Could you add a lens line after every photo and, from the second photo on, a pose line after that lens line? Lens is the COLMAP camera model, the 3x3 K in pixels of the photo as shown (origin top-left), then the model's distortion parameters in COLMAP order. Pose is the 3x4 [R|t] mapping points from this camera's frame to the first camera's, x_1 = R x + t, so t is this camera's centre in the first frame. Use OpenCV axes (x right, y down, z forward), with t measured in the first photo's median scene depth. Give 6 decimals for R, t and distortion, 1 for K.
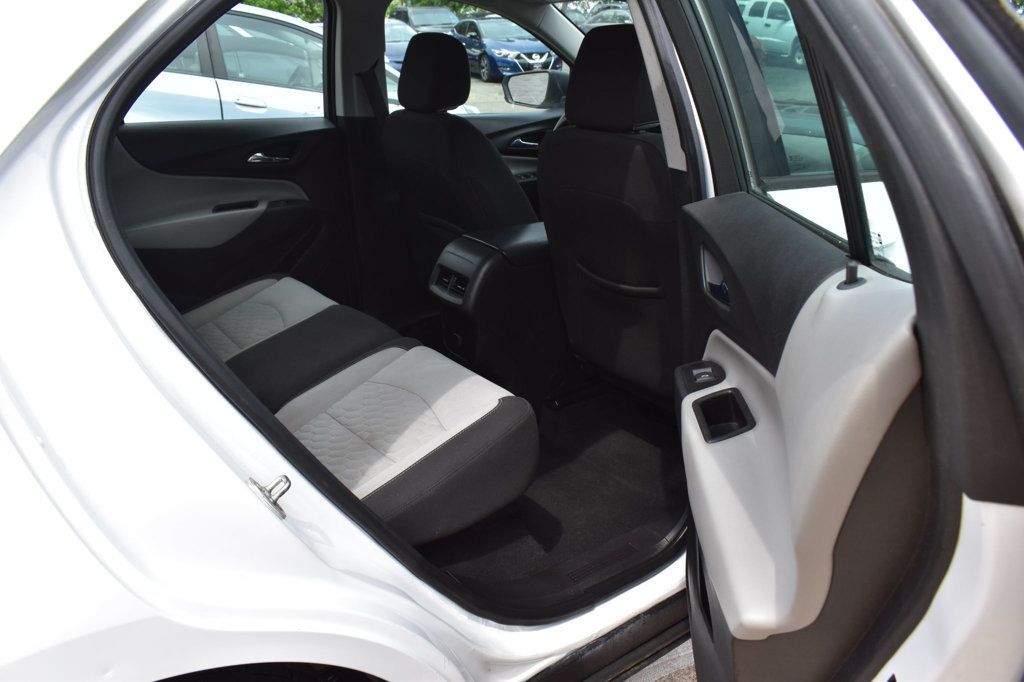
lens RADIAL K [[795.2, 0, 512.5], [0, 795.2, 340.7], [0, 0, 1]] dist [-0.106889, 0.029504]
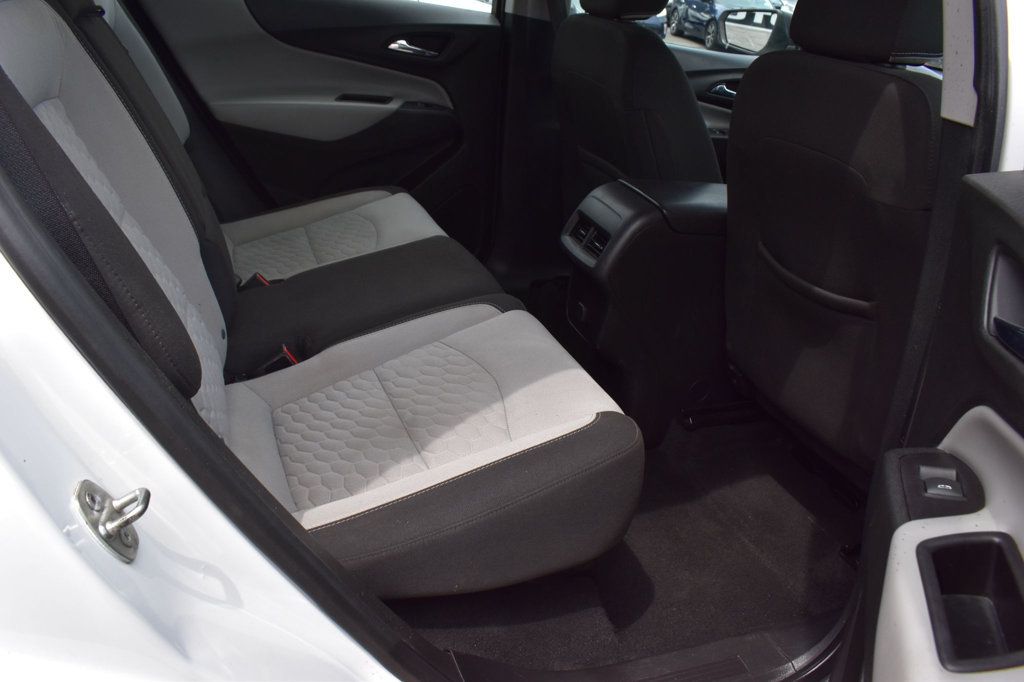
lens RADIAL K [[795.2, 0, 510.4], [0, 795.2, 339.2], [0, 0, 1]] dist [-0.106889, 0.029504]
pose [[0.954679, 0.222936, -0.197199, 0.023884], [-0.212967, 0.974500, 0.070668, -0.015397], [0.207925, -0.025468, 0.977813, 0.243055]]
